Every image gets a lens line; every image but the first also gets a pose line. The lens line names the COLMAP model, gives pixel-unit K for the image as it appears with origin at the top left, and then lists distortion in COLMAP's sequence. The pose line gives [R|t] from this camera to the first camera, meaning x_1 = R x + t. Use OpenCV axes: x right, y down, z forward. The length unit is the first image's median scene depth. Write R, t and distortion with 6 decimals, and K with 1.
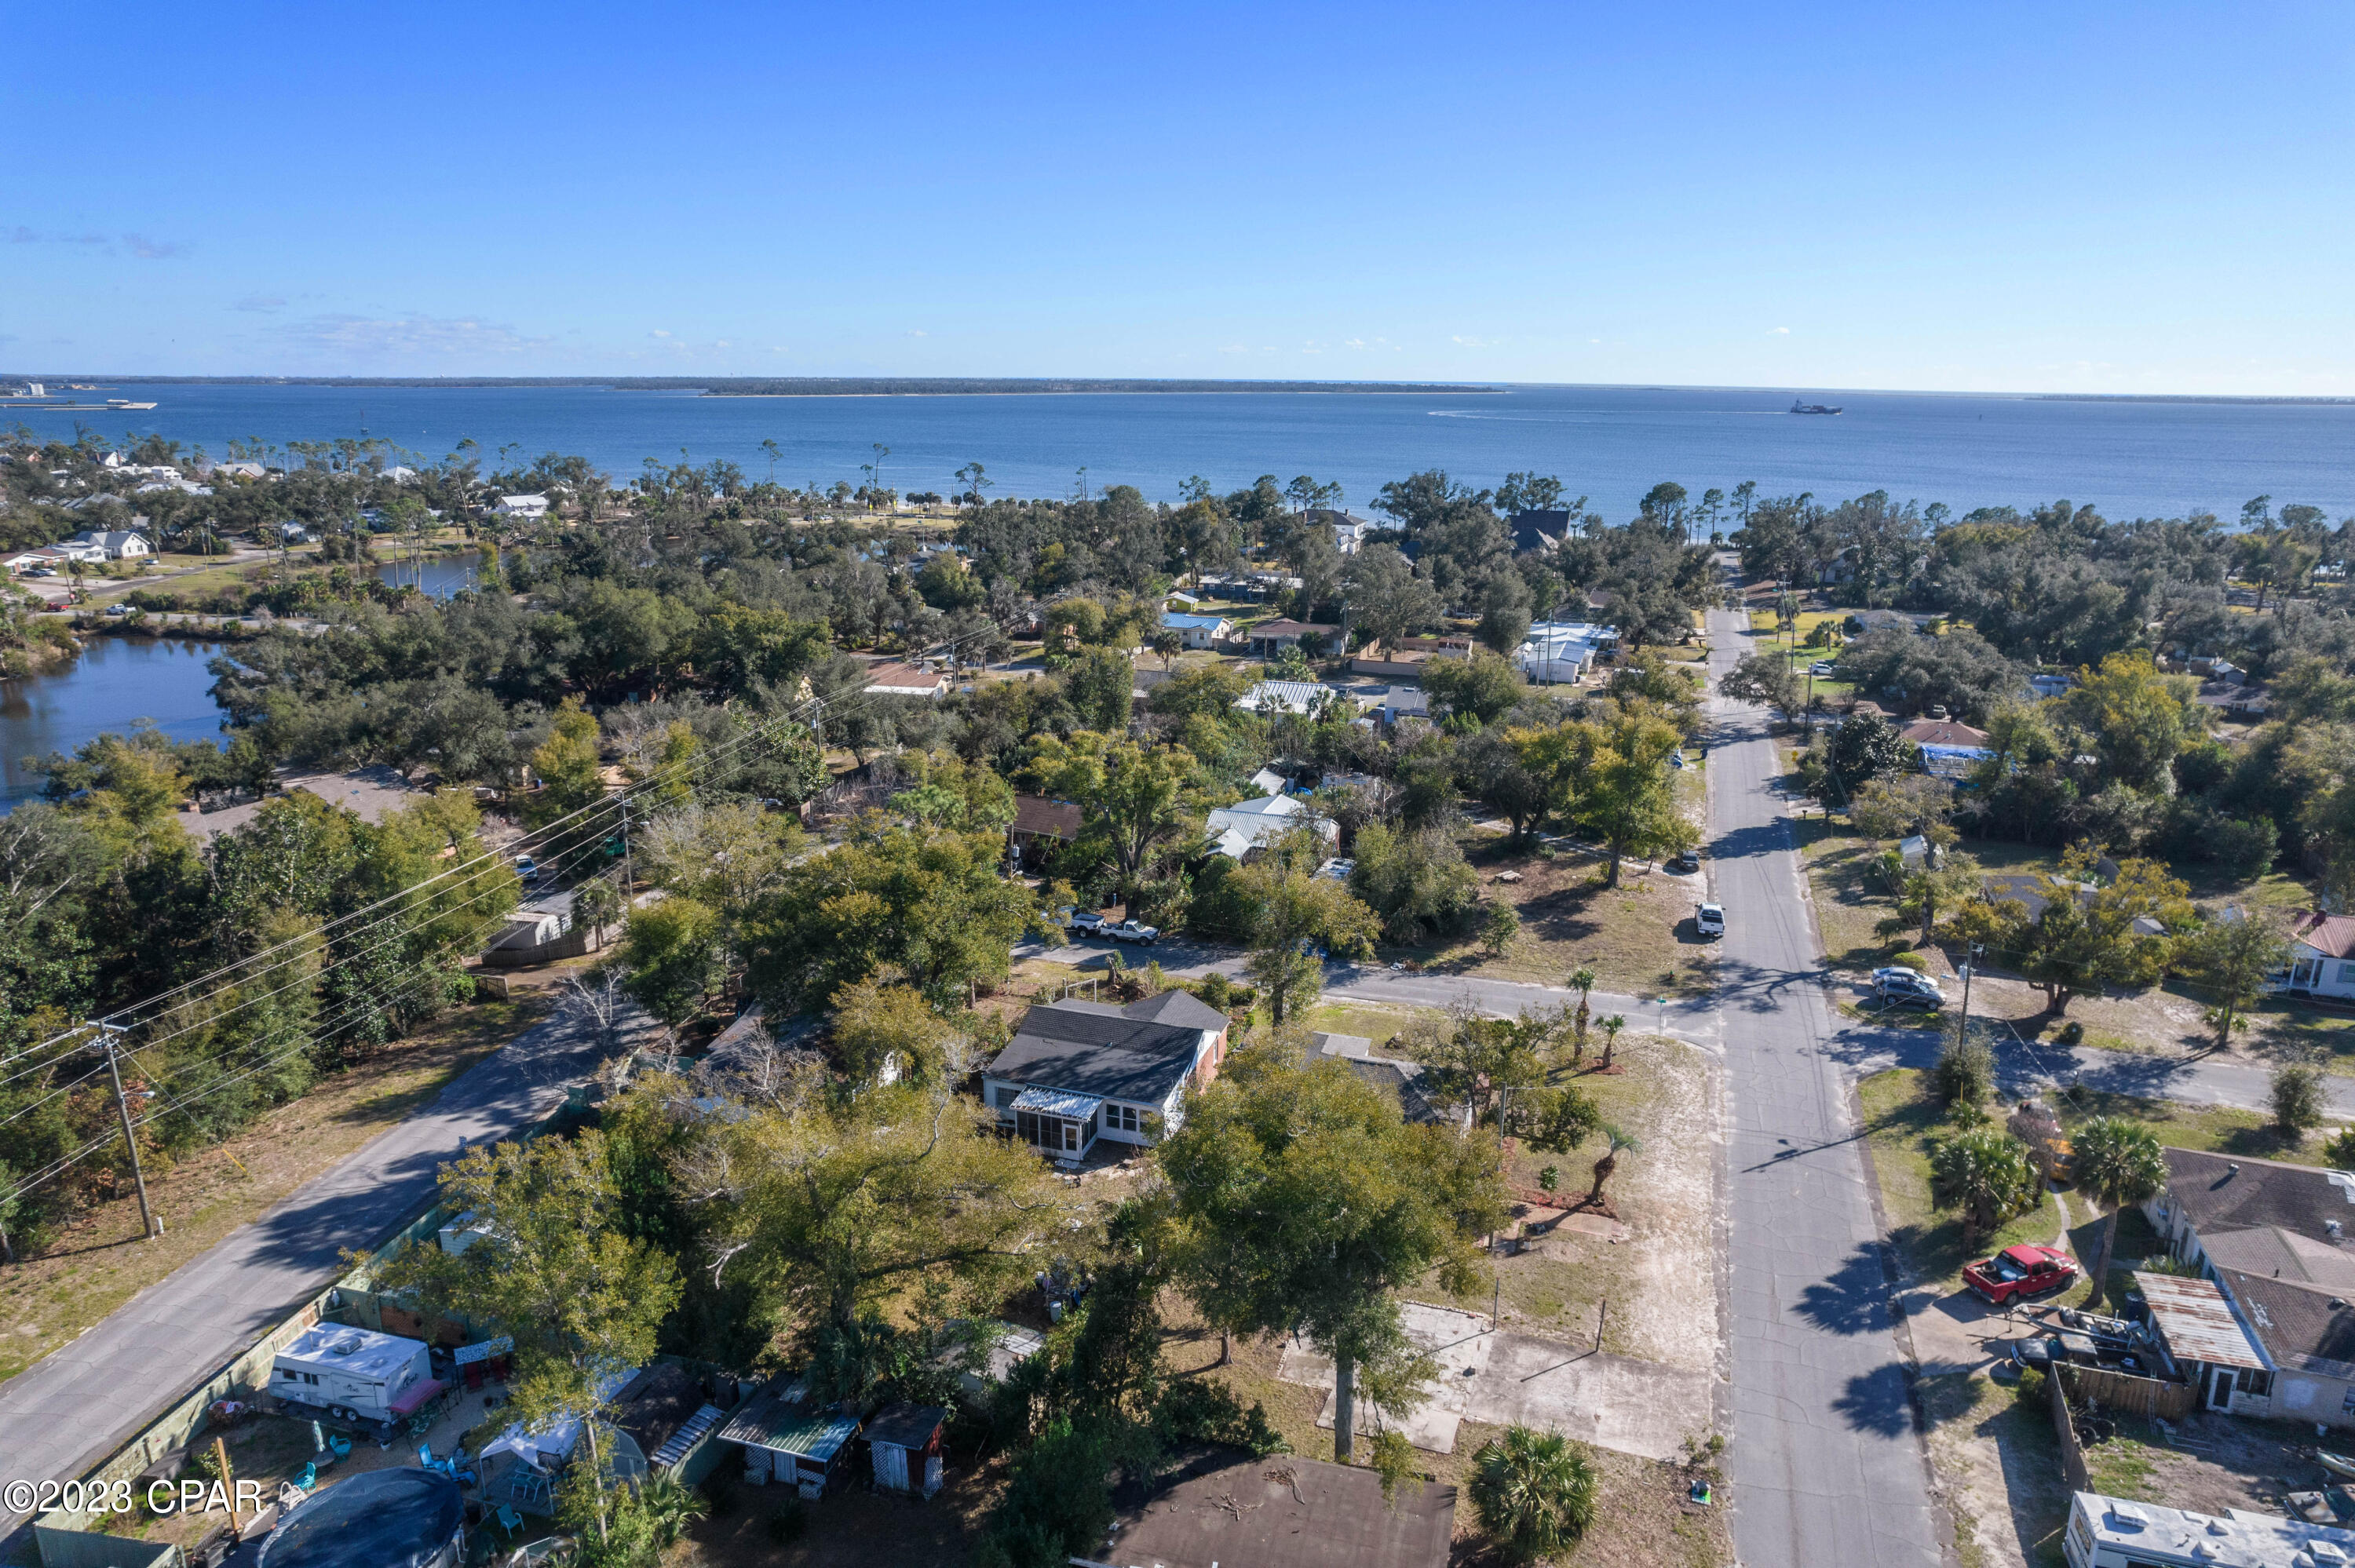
lens RADIAL K [[1511.8, 0, 1177.1], [0, 1511.8, 782.2], [0, 0, 1]] dist [-0.054981, 0.030394]
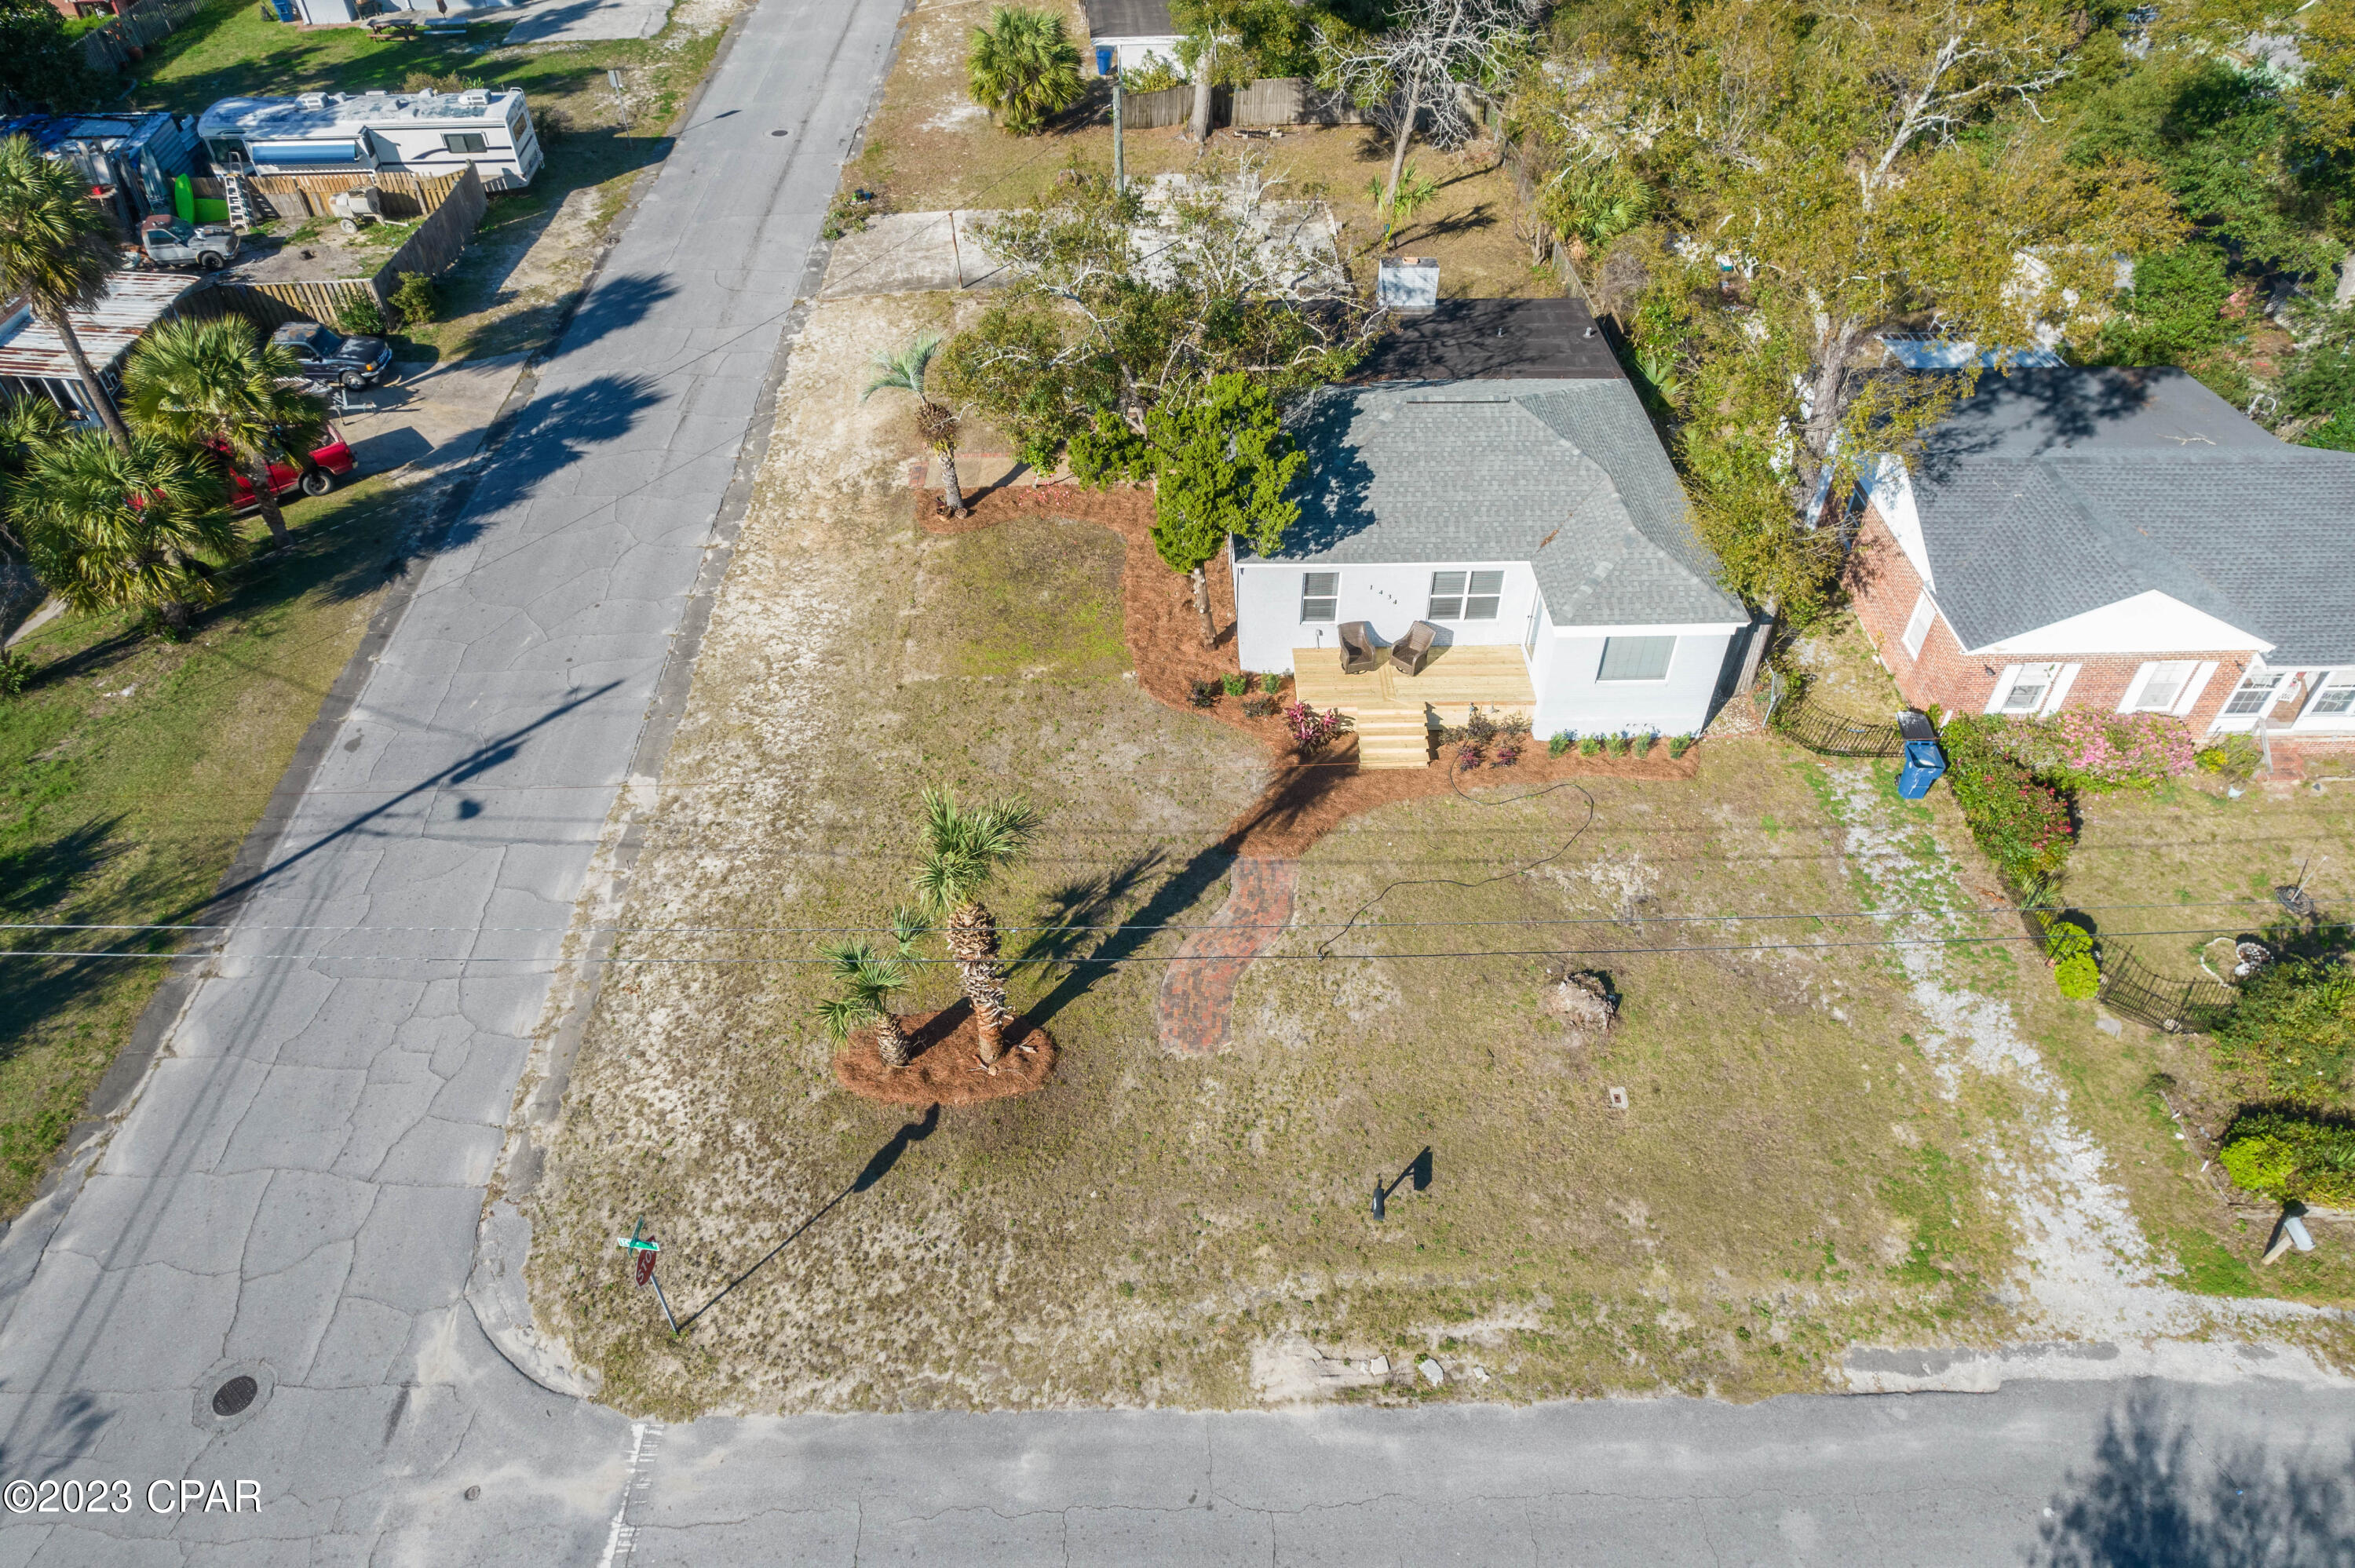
lens RADIAL K [[1511.8, 0, 1171.5], [0, 1511.8, 794.6], [0, 0, 1]] dist [-0.054981, 0.030394]
pose [[-0.942972, 0.228838, -0.241738, 0.214489], [-0.088334, 0.528153, 0.844543, -0.071250], [0.320938, 0.817733, -0.477819, 0.818117]]
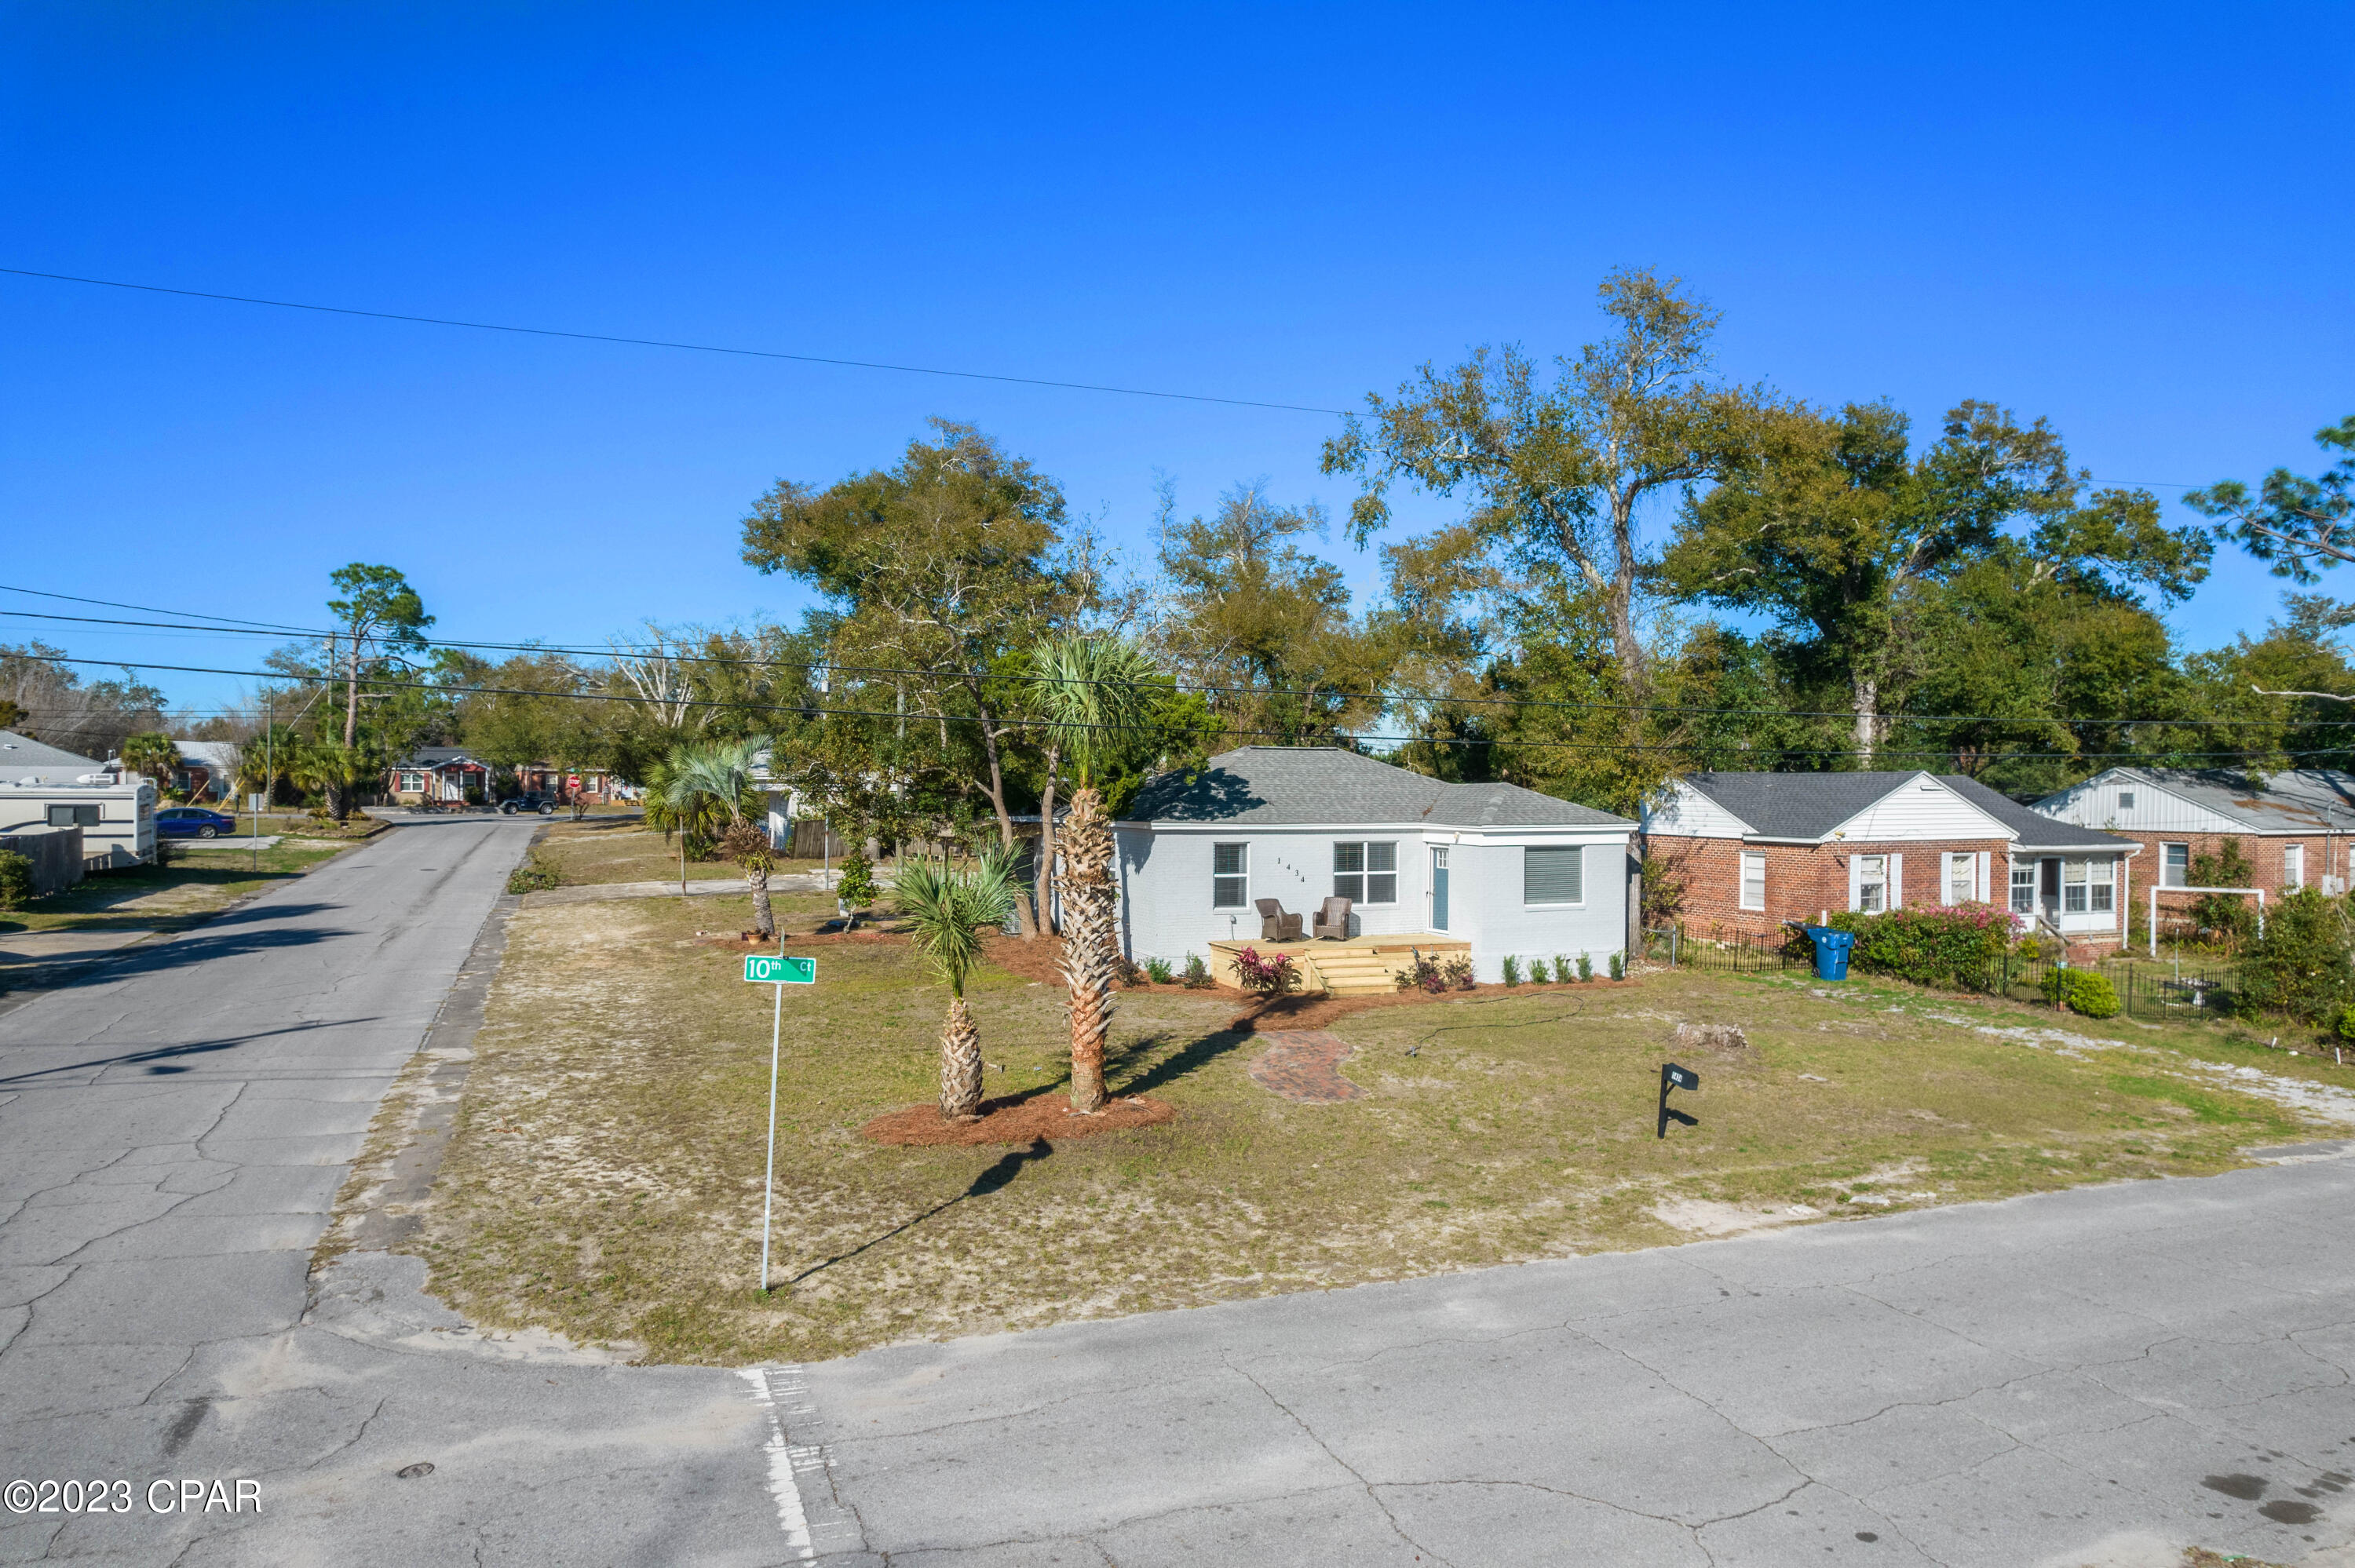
lens RADIAL K [[1511.8, 0, 1188.5], [0, 1511.8, 785.9], [0, 0, 1]] dist [-0.054981, 0.030394]
pose [[-0.760045, 0.003159, -0.649863, 0.291718], [-0.175797, 0.961706, 0.210278, 0.076289], [0.625641, 0.274065, -0.730384, 0.848680]]
